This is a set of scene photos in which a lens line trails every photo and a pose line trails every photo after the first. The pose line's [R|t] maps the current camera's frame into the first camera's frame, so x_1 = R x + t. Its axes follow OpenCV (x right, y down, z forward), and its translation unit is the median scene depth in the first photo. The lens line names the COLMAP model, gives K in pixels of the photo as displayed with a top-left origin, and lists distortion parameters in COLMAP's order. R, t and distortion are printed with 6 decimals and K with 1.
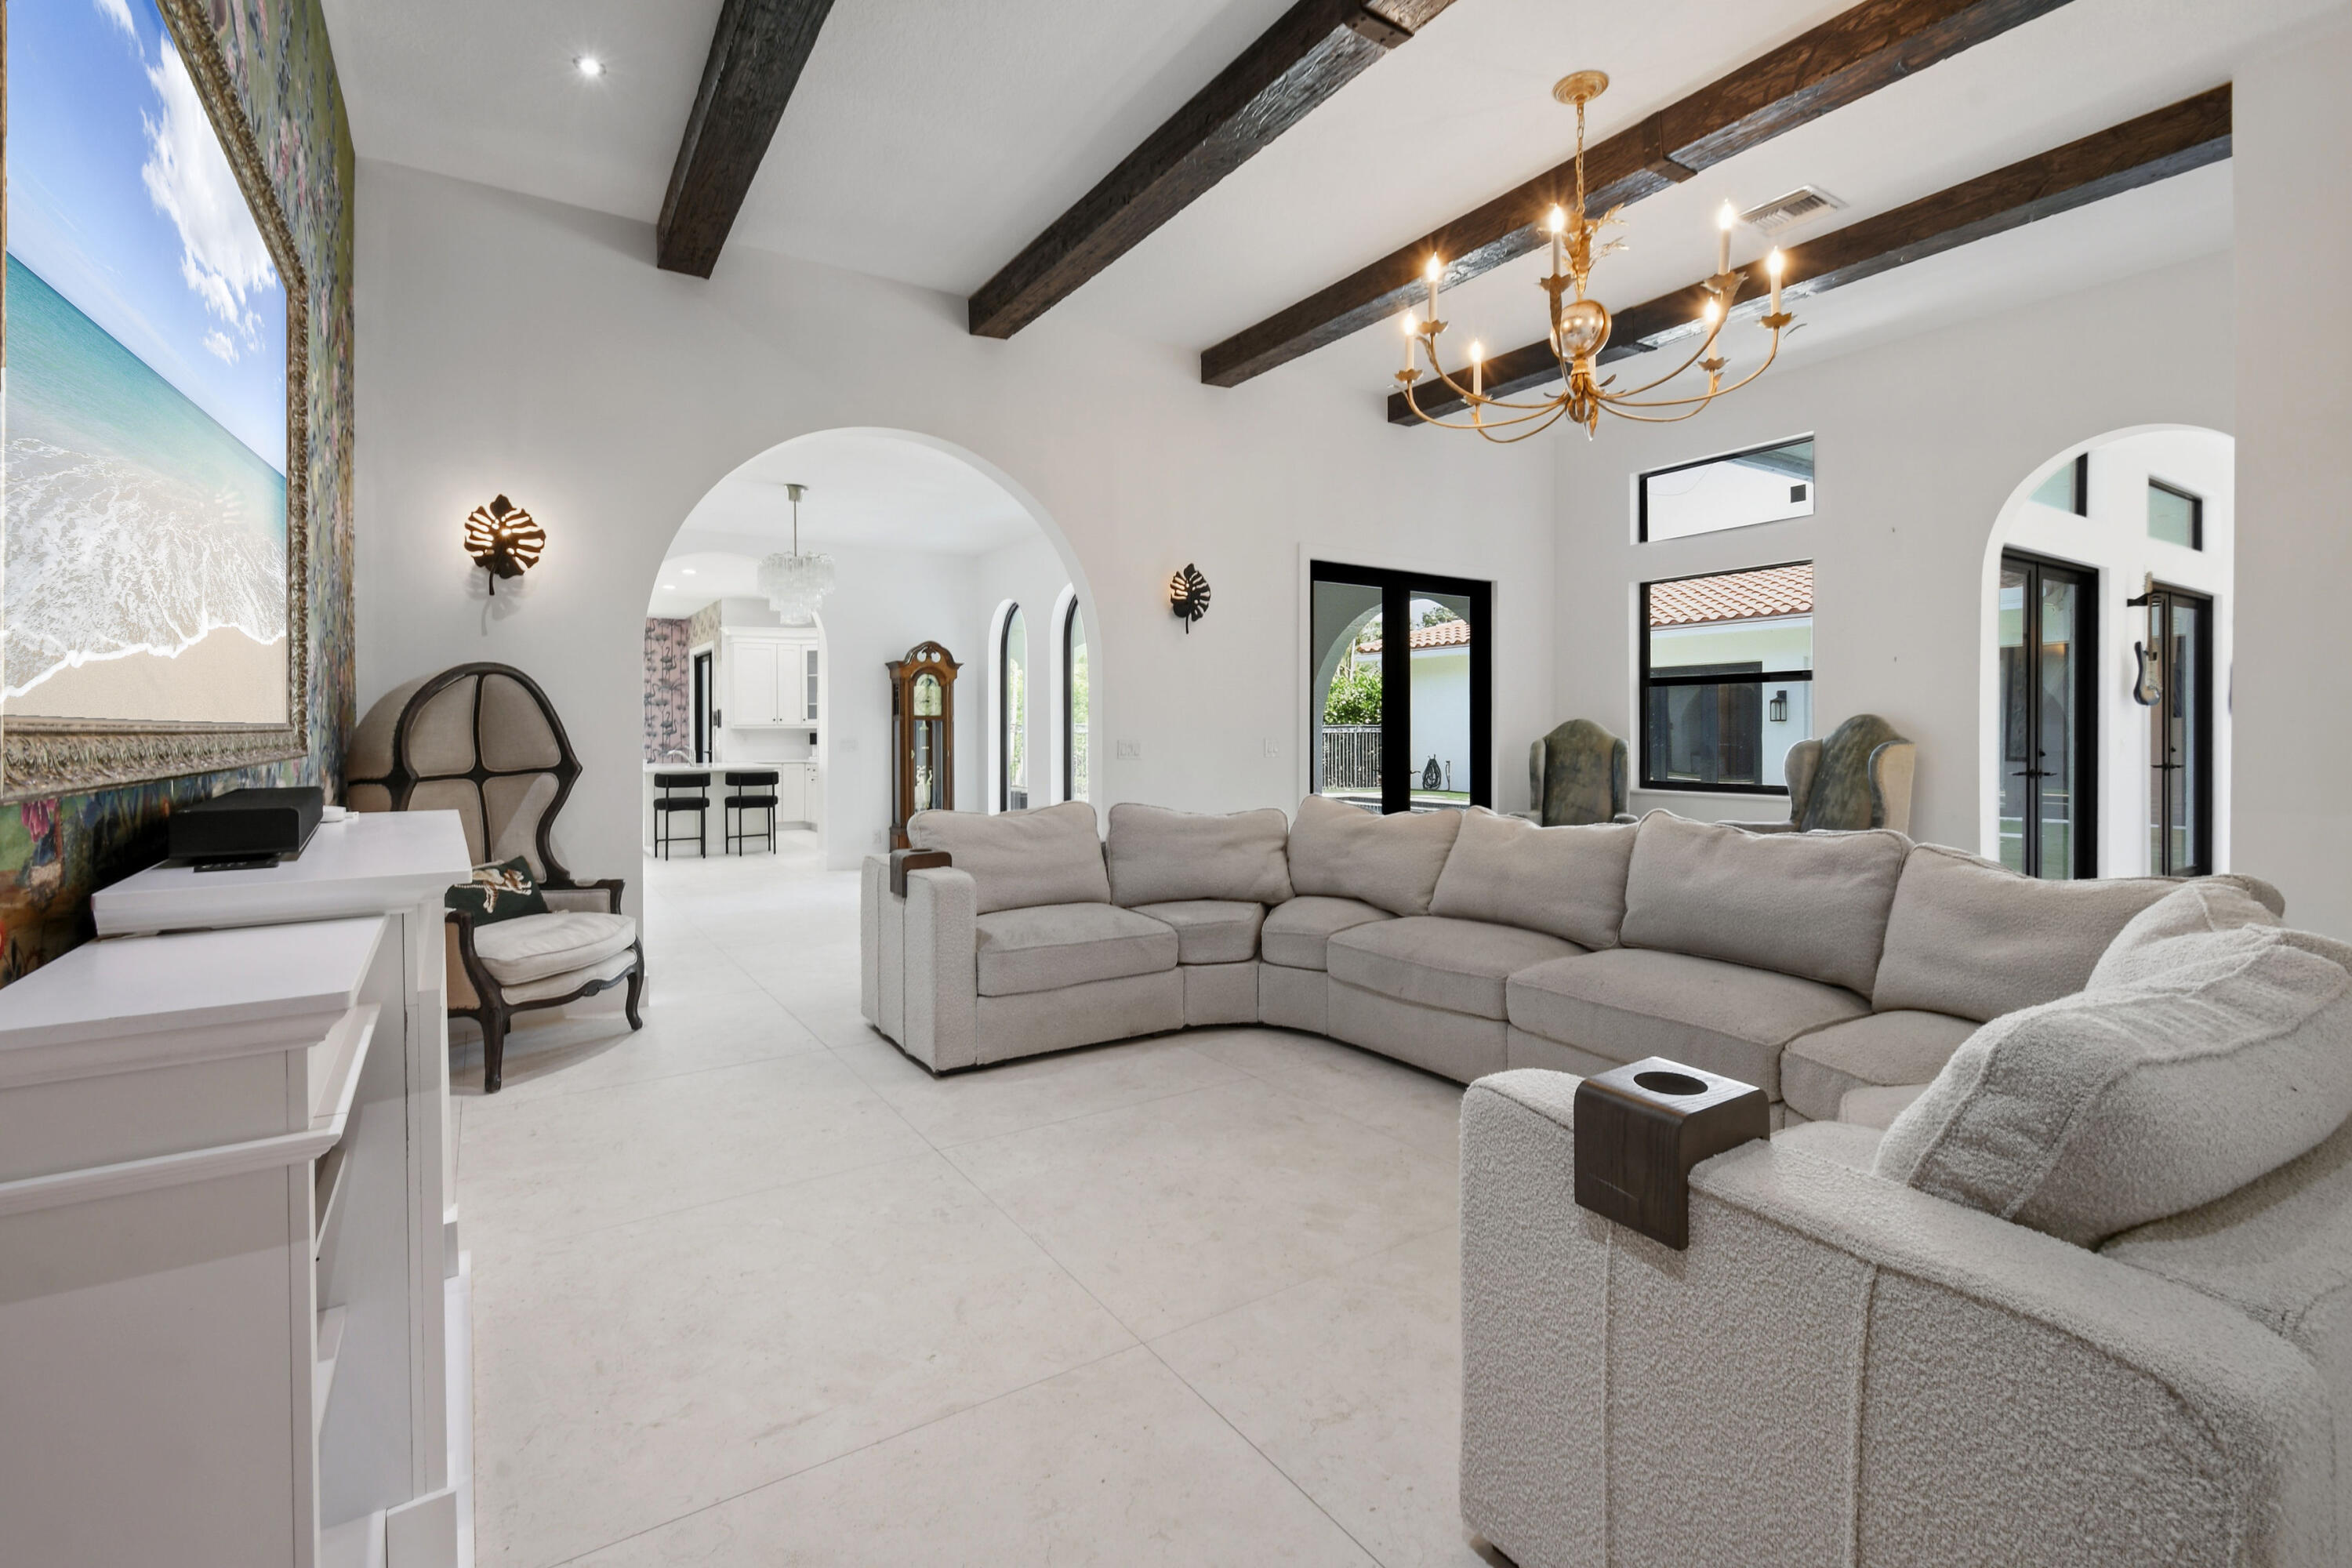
lens RADIAL K [[1060.9, 0, 1184.3], [0, 1060.9, 738.7], [0, 0, 1]] dist [0.000684, -0.000815]
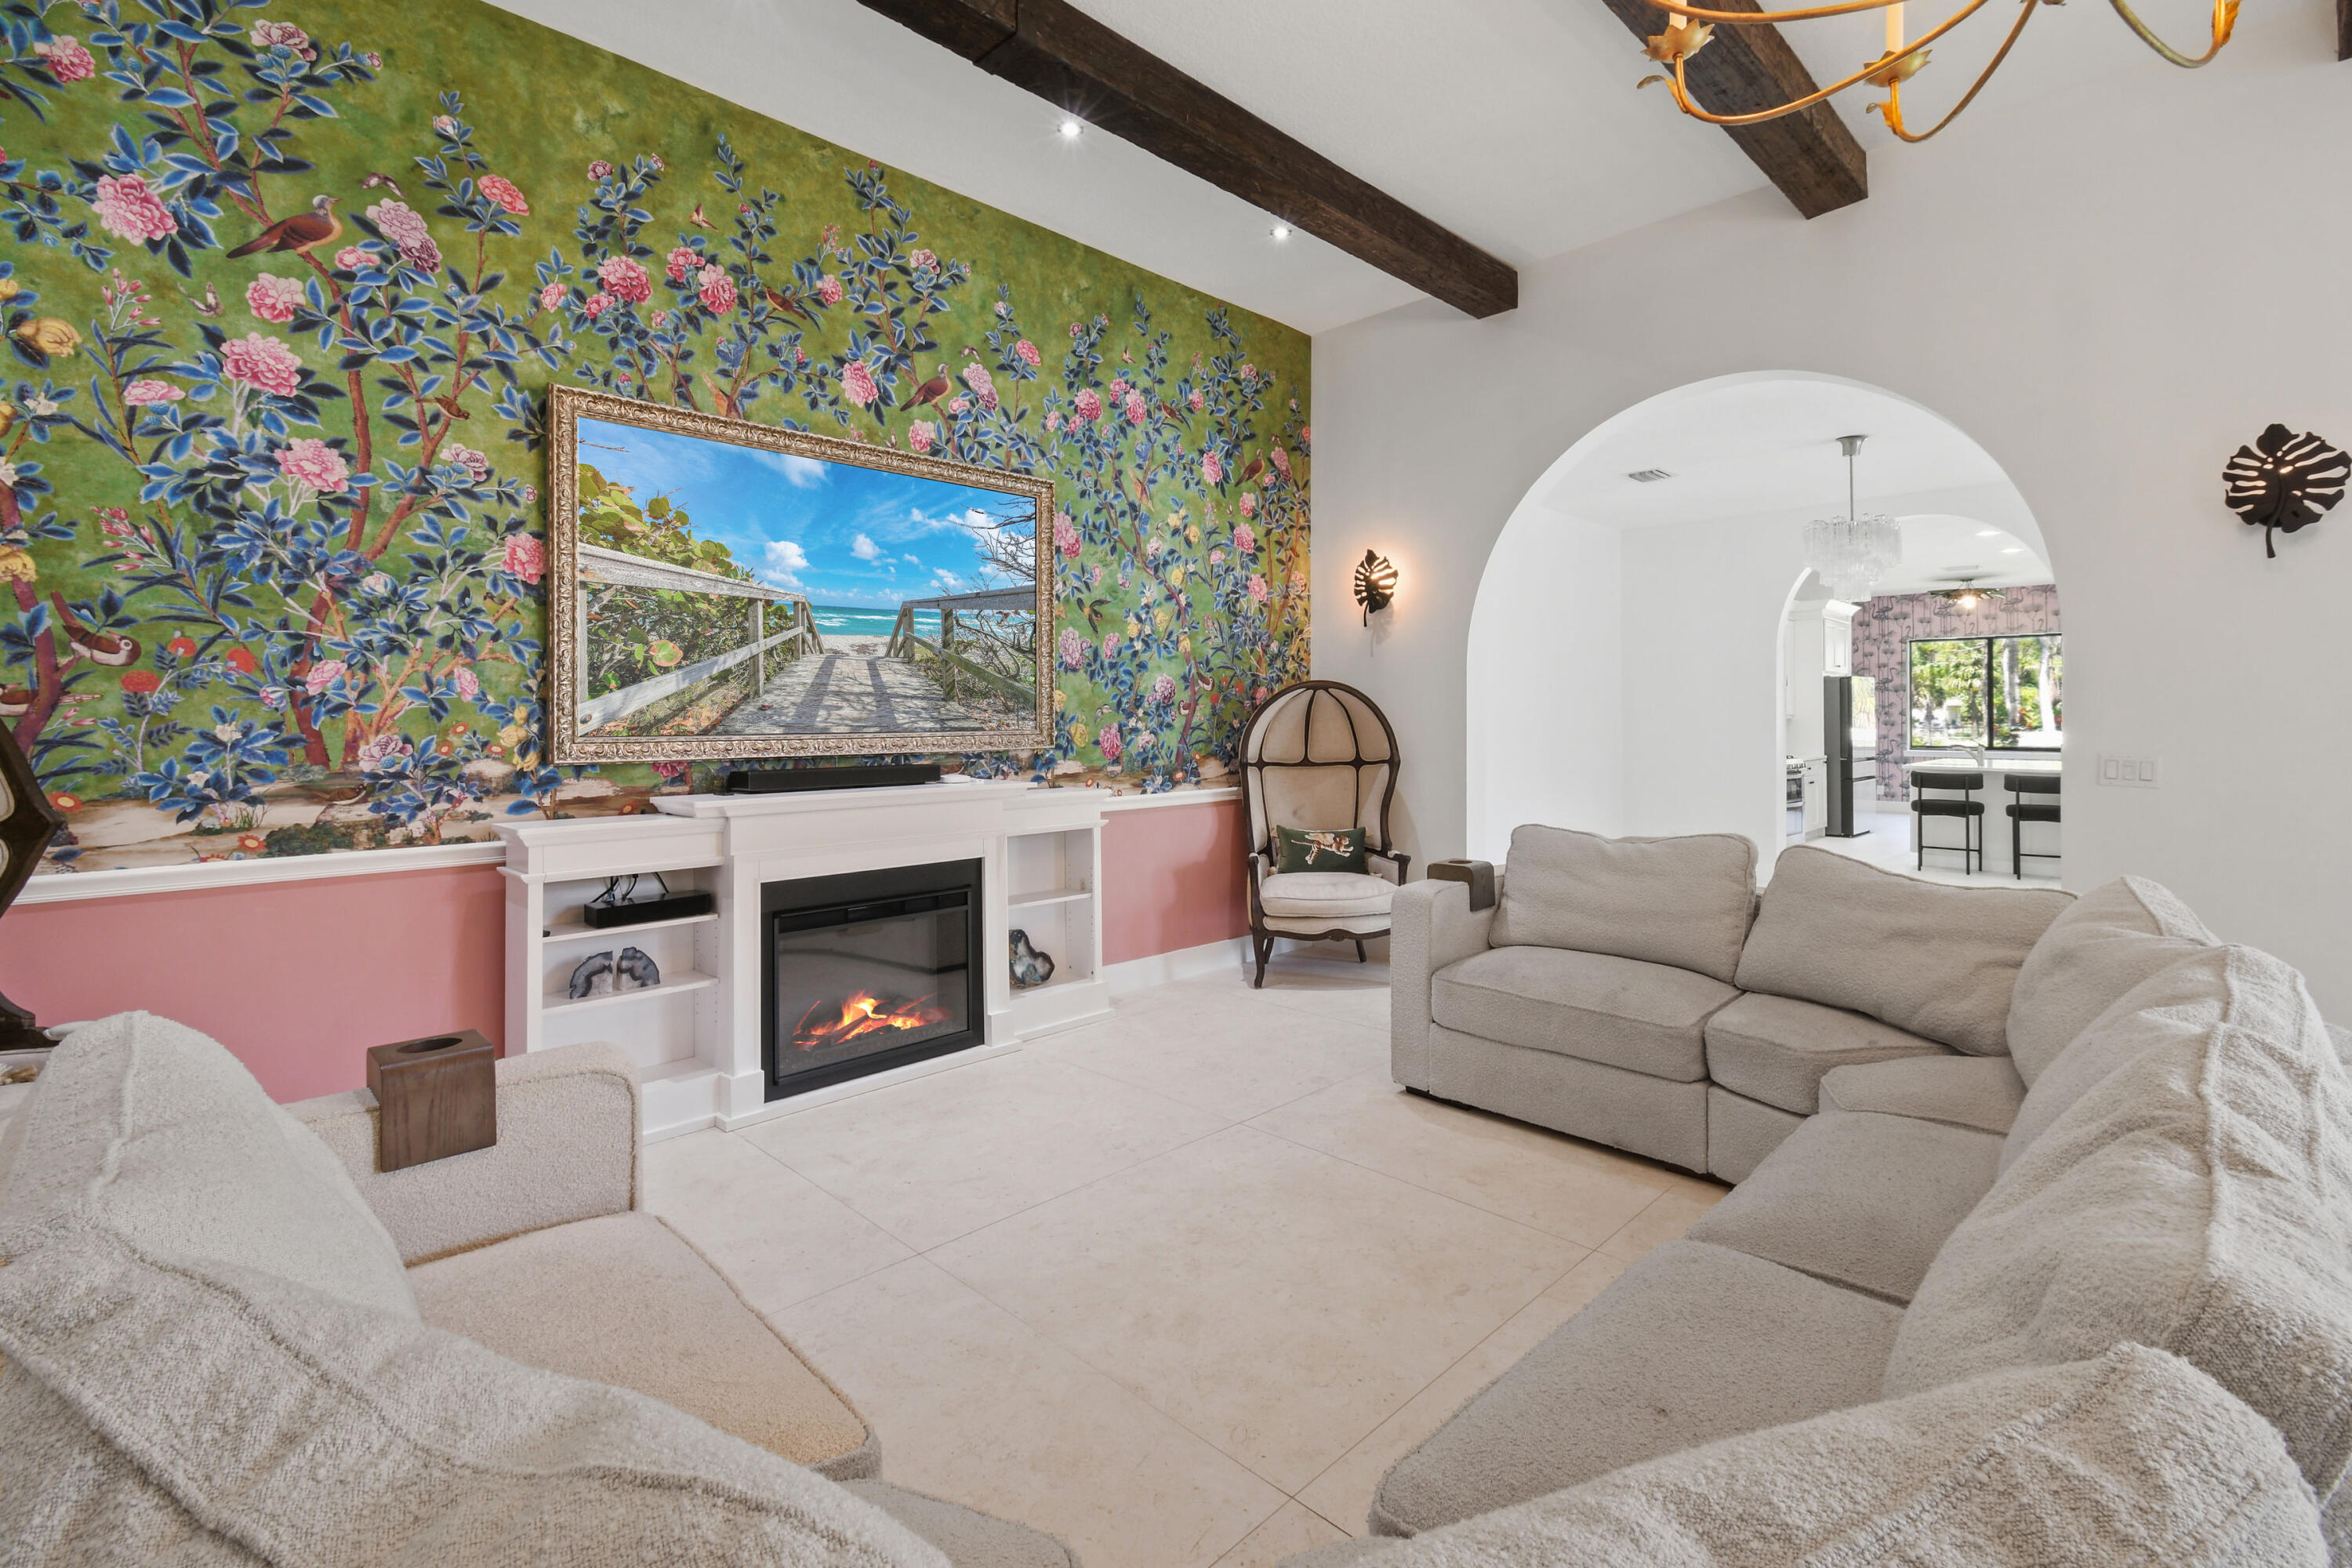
lens RADIAL K [[1066.8, 0, 1173.9], [0, 1066.8, 702.6], [0, 0, 1]] dist [0.003821, 0.000776]
pose [[0.199404, -0.009835, -0.979868, 0.243696], [-0.005931, 0.999919, -0.011243, -0.010108], [0.979899, 0.008054, 0.199330, 0.205905]]
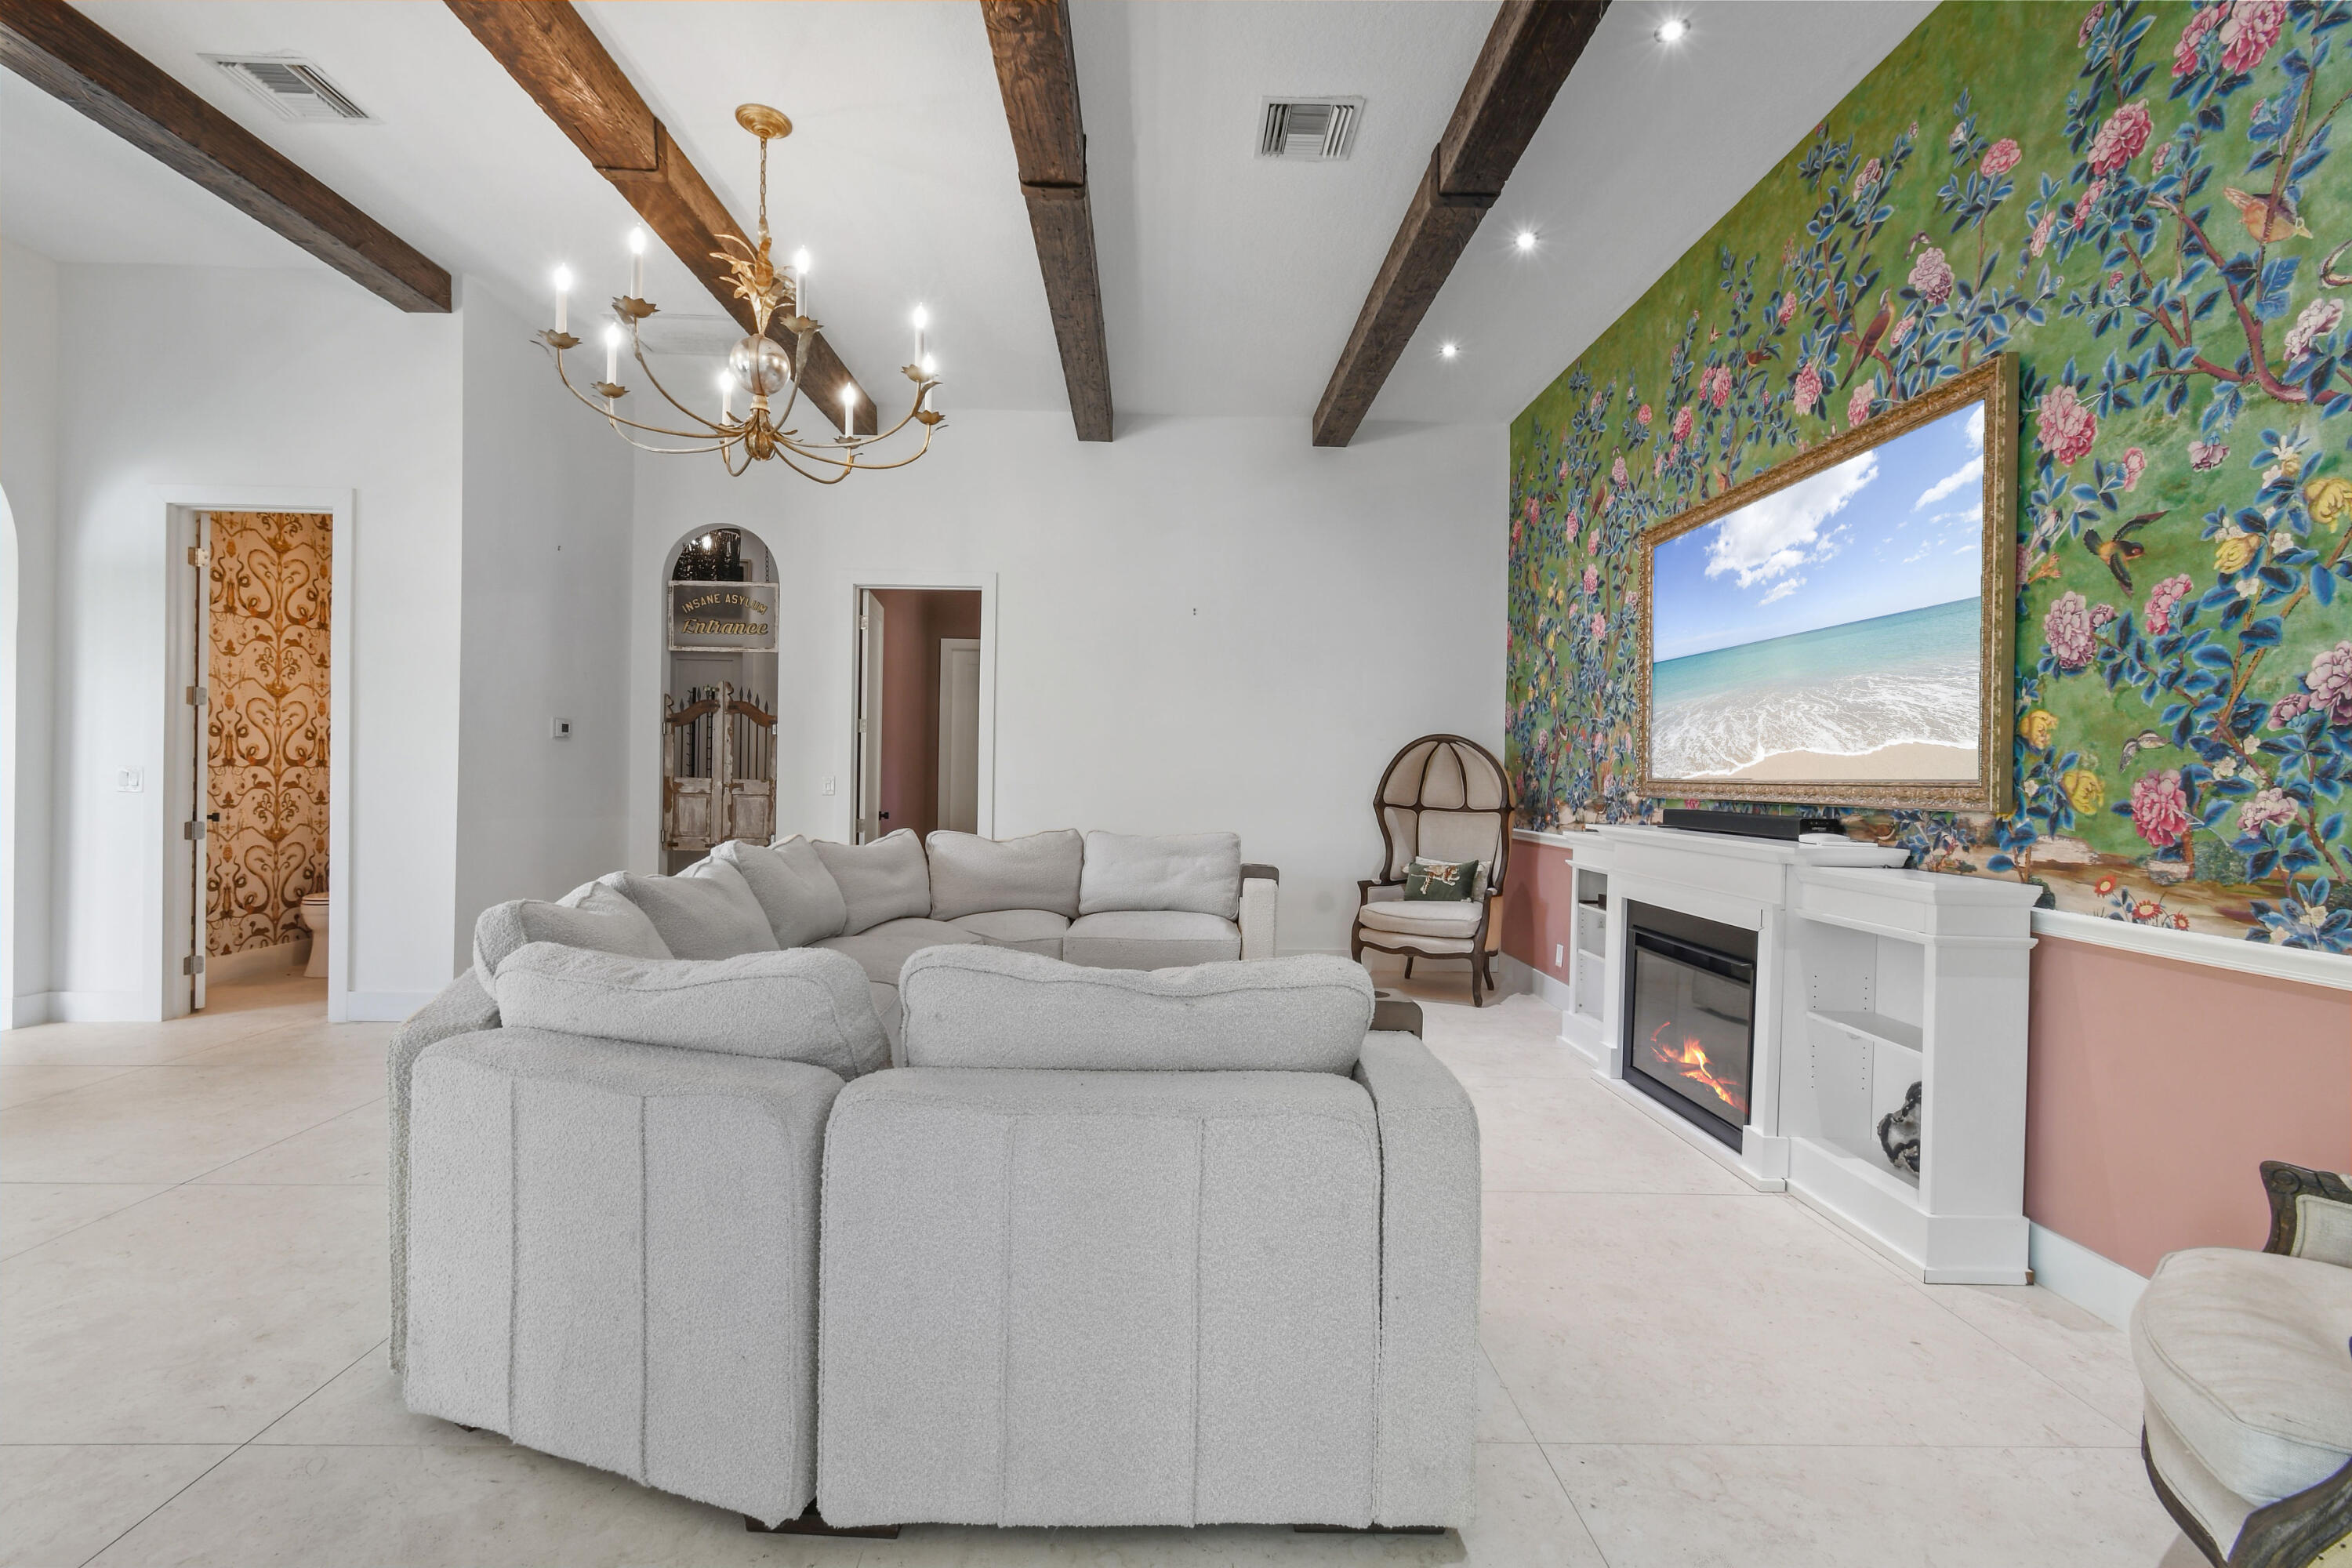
lens RADIAL K [[1044.4, 0, 1189.6], [0, 1044.4, 762.8], [0, 0, 1]] dist [0.003600, -0.000452]
pose [[-0.853636, -0.008044, 0.520808, -0.170036], [-0.012148, 0.999916, -0.004467, -0.004220], [-0.520728, -0.010140, -0.853662, 0.568409]]
